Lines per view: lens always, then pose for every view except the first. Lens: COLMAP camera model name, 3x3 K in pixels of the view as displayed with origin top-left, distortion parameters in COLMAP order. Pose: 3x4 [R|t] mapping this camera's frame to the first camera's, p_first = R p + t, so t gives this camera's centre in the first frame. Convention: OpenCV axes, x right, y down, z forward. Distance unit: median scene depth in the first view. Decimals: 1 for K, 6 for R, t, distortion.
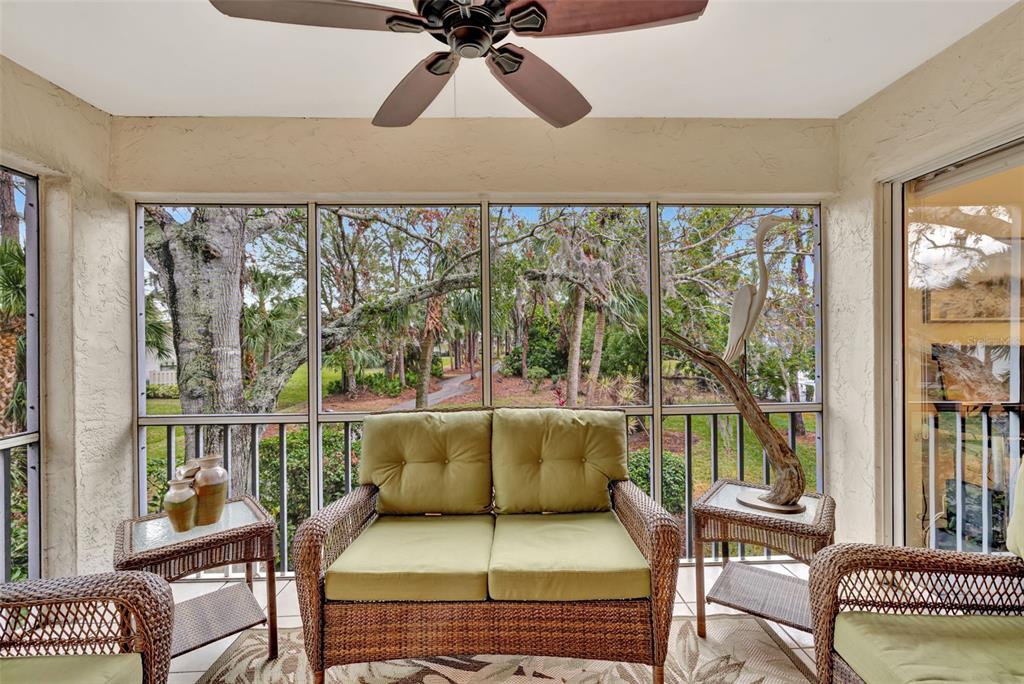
lens RADIAL K [[450.8, 0, 519.9], [0, 450.8, 340.9], [0, 0, 1]] dist [-0.000928, -0.000236]
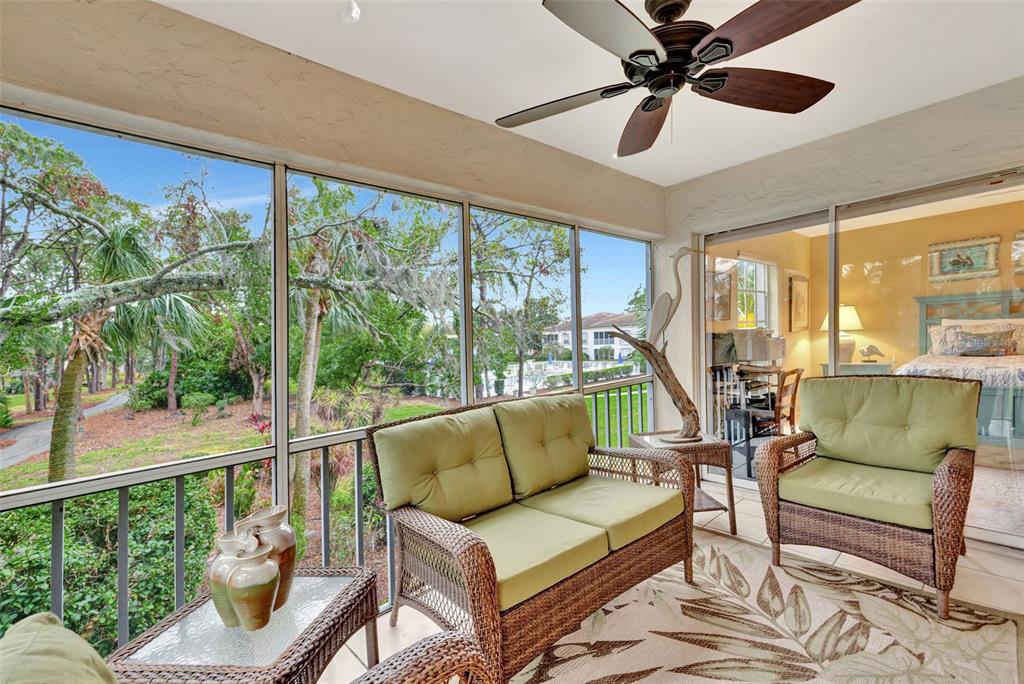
lens RADIAL K [[447.6, 0, 506.5], [0, 447.6, 347.1], [0, 0, 1]] dist [0.002505, 0.000242]
pose [[0.760737, -0.039434, 0.647862, -0.670987], [0.050357, 0.998730, 0.001660, 0.019910], [-0.647104, 0.031362, 0.761756, 0.186619]]
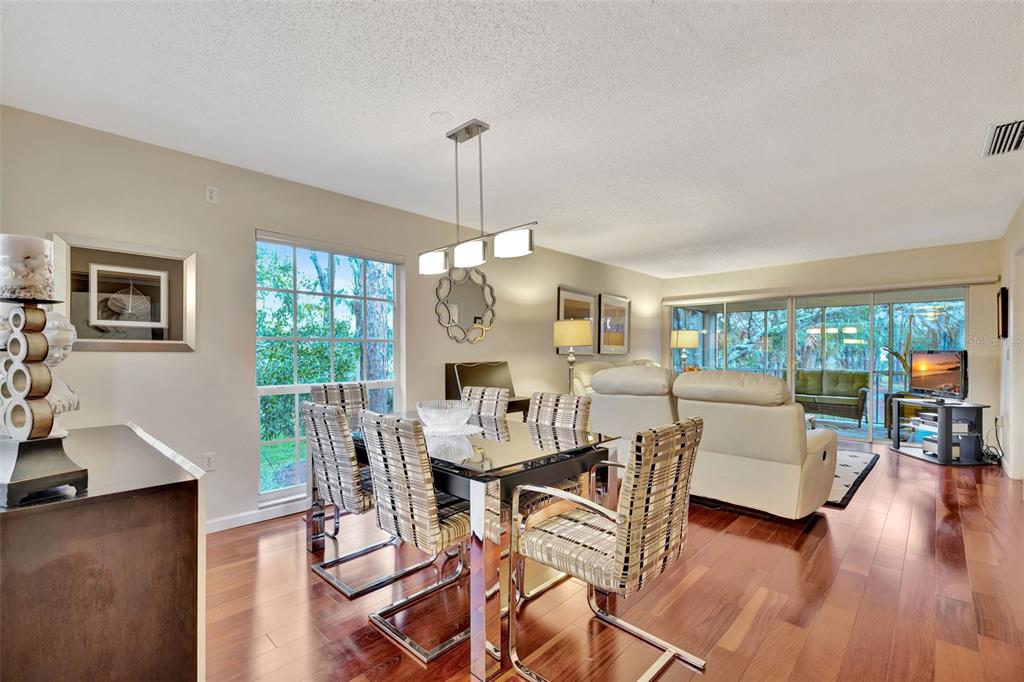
lens RADIAL K [[455.5, 0, 513.2], [0, 455.5, 356.8], [0, 0, 1]] dist [0.000082, -0.000016]
pose [[0.707344, 0.011155, -0.706782, 0.718041], [-0.012689, 0.999915, 0.003082, 0.082439], [0.706756, 0.006789, 0.707425, -3.118994]]
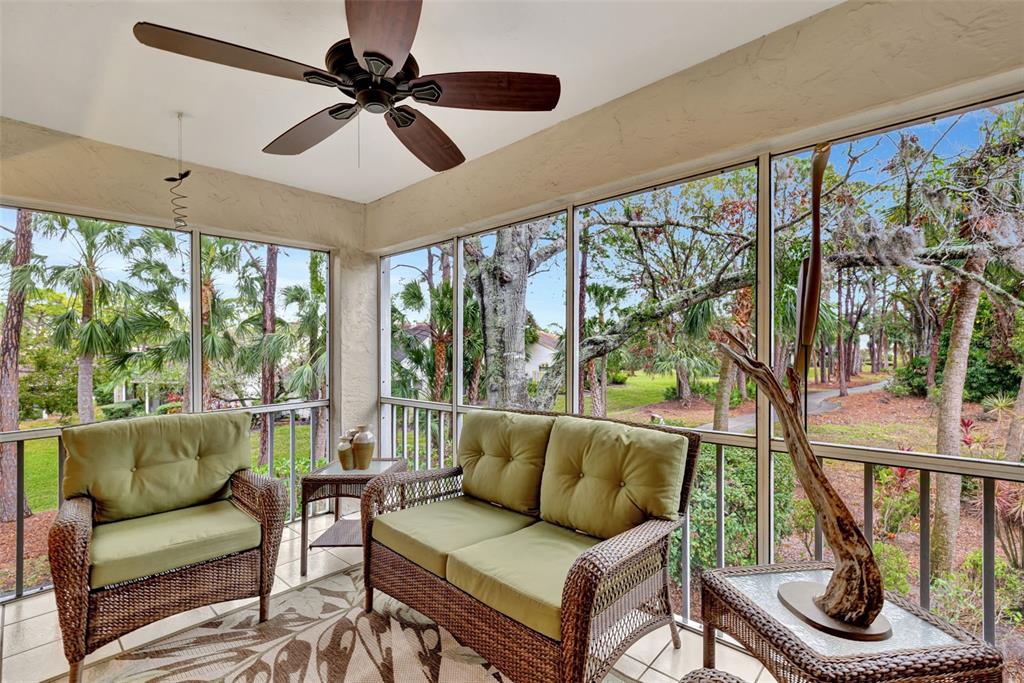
lens RADIAL K [[456.7, 0, 509.9], [0, 456.7, 347.3], [0, 0, 1]] dist [-0.000965, -0.000005]
pose [[0.713523, 0.000390, -0.700632, 0.573539], [-0.001291, 0.999999, -0.000758, 0.001648], [0.700631, 0.001446, 0.713522, 0.209945]]
